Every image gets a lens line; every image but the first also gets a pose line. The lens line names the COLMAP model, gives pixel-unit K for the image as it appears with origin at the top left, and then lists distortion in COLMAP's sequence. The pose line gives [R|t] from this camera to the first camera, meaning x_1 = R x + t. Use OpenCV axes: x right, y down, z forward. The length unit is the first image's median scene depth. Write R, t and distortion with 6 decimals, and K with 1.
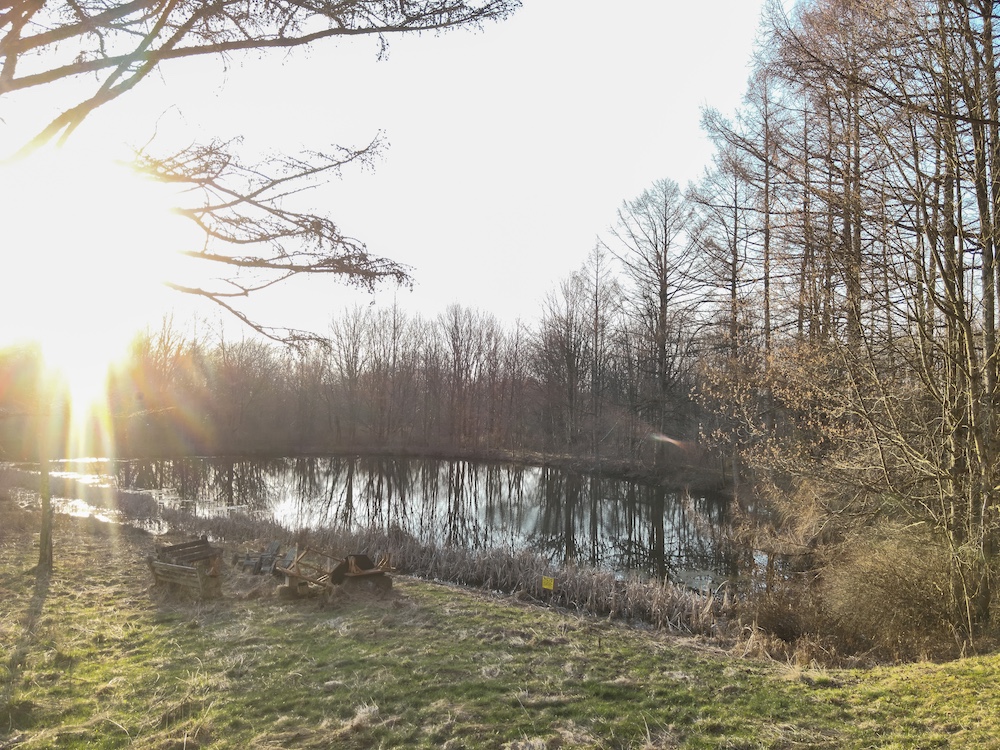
lens RADIAL K [[702.4, 0, 501.9], [0, 702.4, 375.6], [0, 0, 1]] dist [-0.004284, -0.000873]
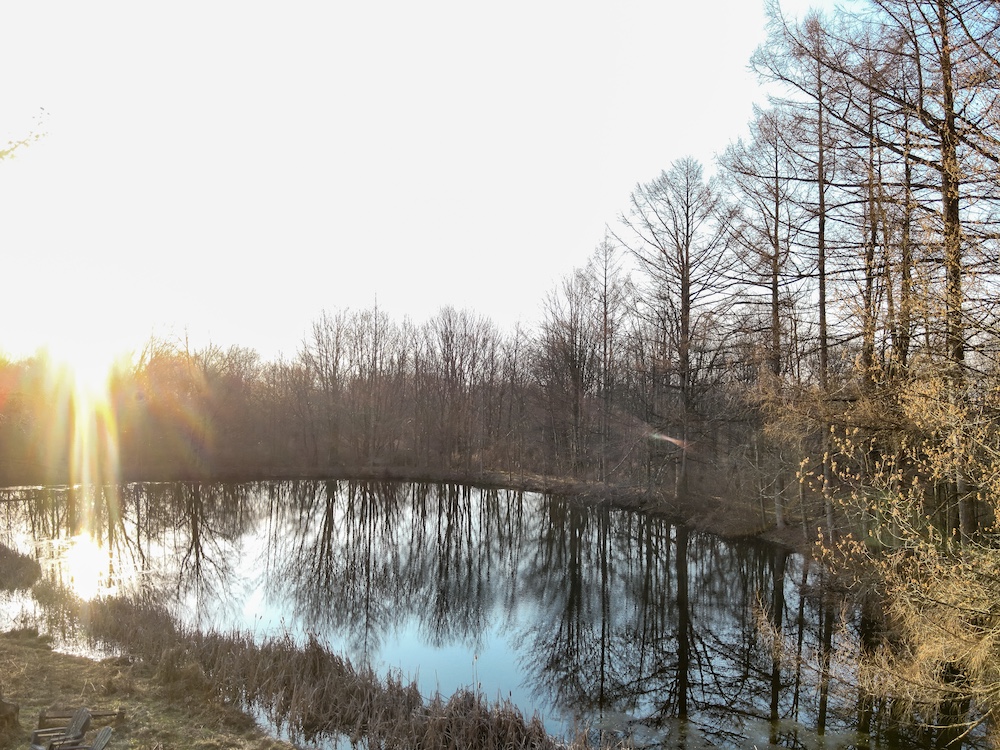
lens RADIAL K [[702.4, 0, 498.2], [0, 702.4, 373.9], [0, 0, 1]] dist [-0.004284, -0.000873]
pose [[0.999948, -0.004716, -0.009007, 0.011036], [0.004681, 0.999981, -0.003885, -0.016609], [0.009026, 0.003843, 0.999952, 0.143258]]
